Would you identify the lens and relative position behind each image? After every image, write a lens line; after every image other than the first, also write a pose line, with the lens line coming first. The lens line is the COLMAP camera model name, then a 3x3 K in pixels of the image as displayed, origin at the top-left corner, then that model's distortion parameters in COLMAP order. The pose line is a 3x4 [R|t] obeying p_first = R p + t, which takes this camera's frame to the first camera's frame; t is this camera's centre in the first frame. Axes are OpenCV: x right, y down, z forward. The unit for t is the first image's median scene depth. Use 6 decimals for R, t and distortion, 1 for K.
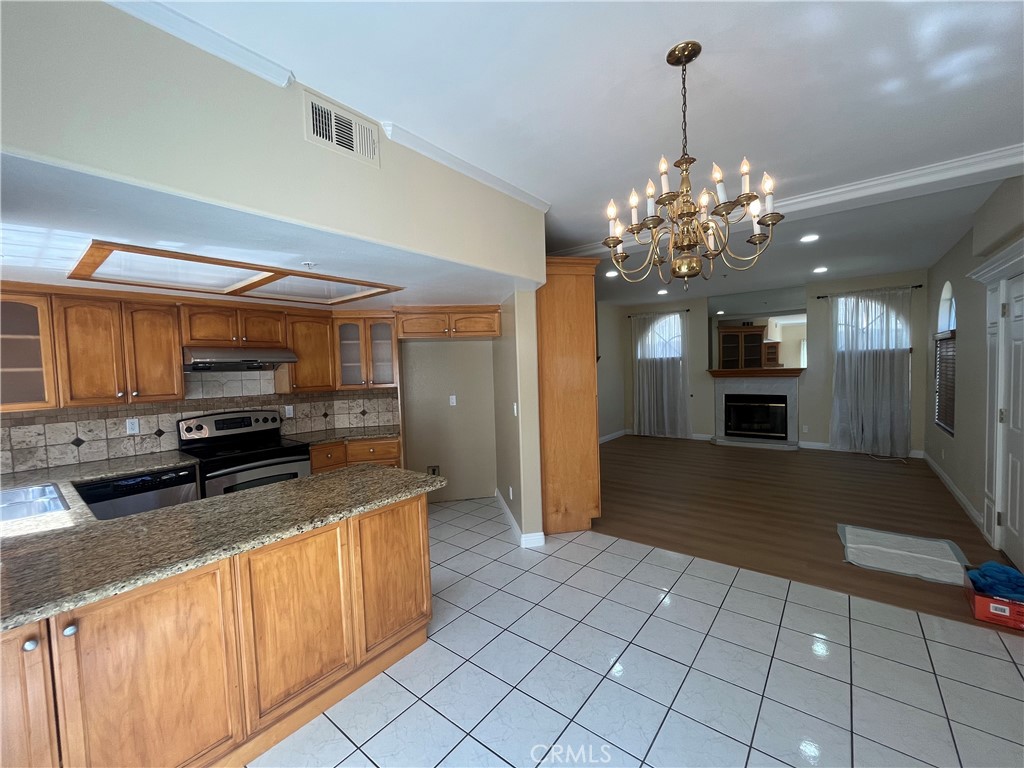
lens RADIAL K [[415.4, 0, 512.3], [0, 415.4, 386.2], [0, 0, 1]] dist [-0.001973, -0.000439]
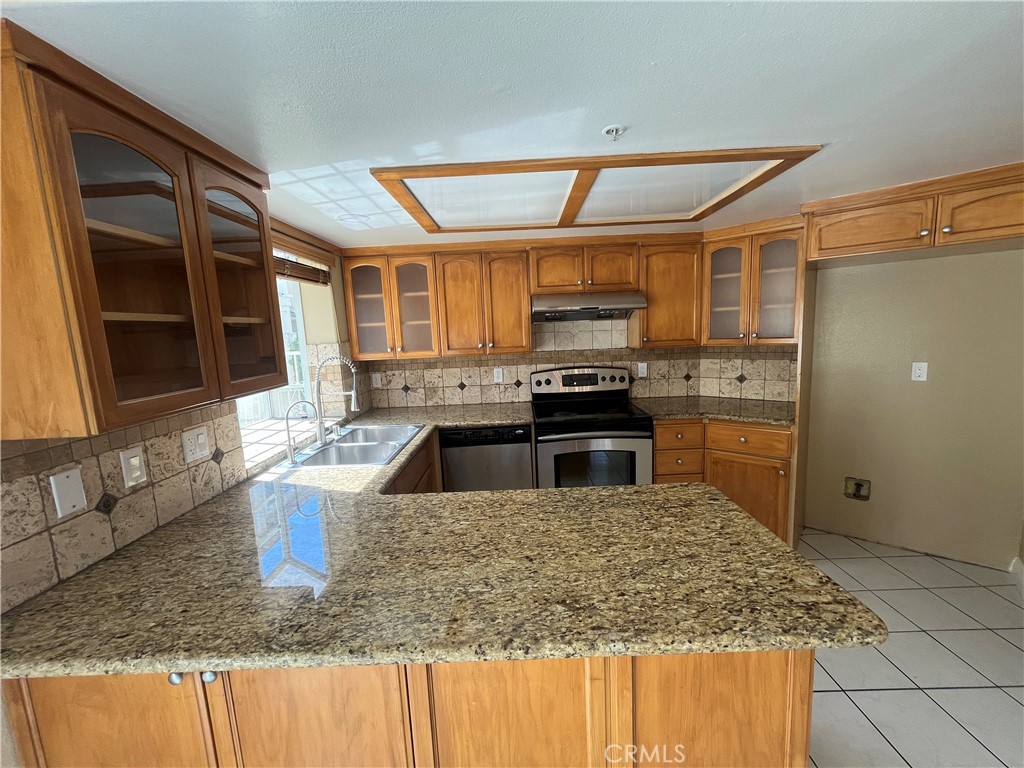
lens RADIAL K [[415.4, 0, 512.3], [0, 415.4, 386.2], [0, 0, 1]] dist [-0.001973, -0.000439]
pose [[0.616711, 0.114249, -0.778855, -0.062763], [-0.012134, 0.990674, 0.135712, -0.016739], [0.787096, -0.074244, 0.612346, 0.333910]]
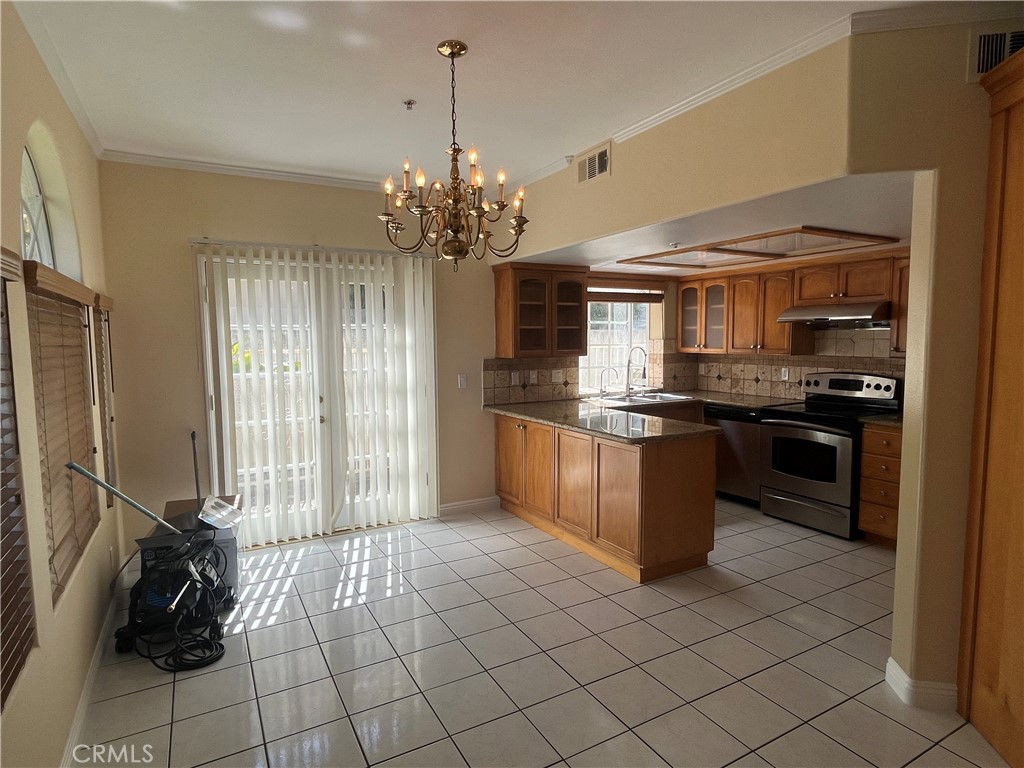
lens RADIAL K [[566.0, 0, 512.0], [0, 566.0, 384.0], [0, 0, 1]] dist [-0.000158, -0.000029]
pose [[-0.378328, 0.109709, -0.919147, 0.791632], [-0.023849, 0.991467, 0.128157, -0.058351], [0.925364, 0.070406, -0.372484, 0.769754]]
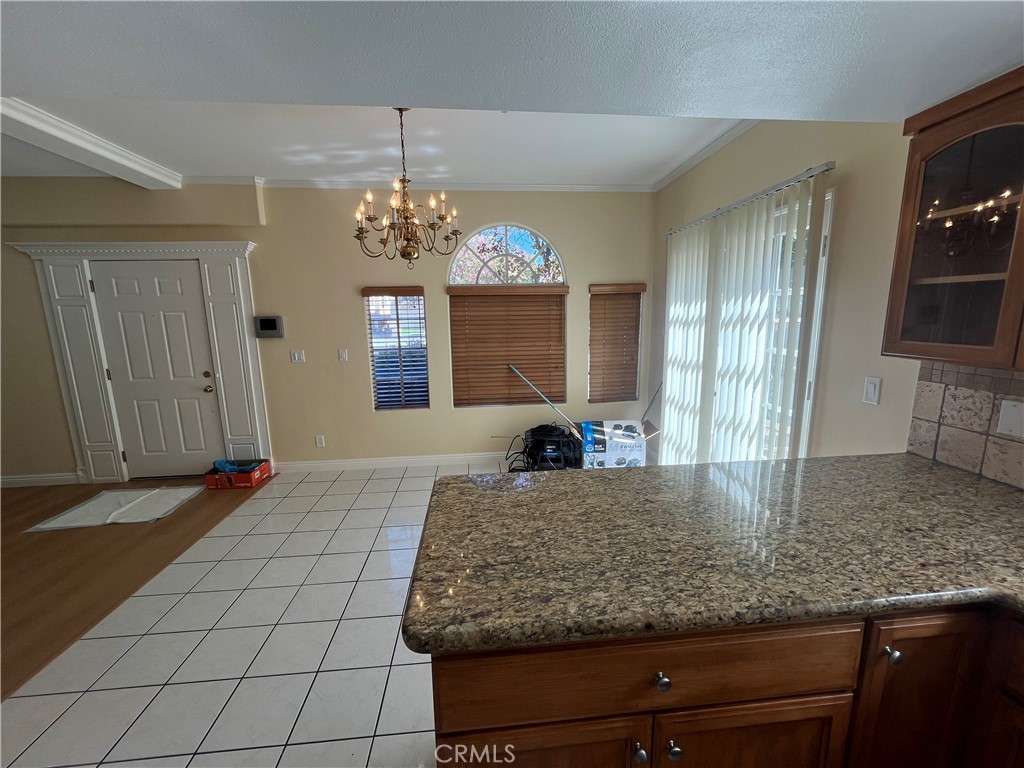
lens RADIAL K [[415.4, 0, 512.3], [0, 415.4, 386.2], [0, 0, 1]] dist [-0.001973, -0.000439]
pose [[-0.690975, -0.082857, 0.718115, -0.442917], [0.074208, 0.980031, 0.184480, -0.025668], [-0.719060, 0.180761, -0.671028, 0.827319]]
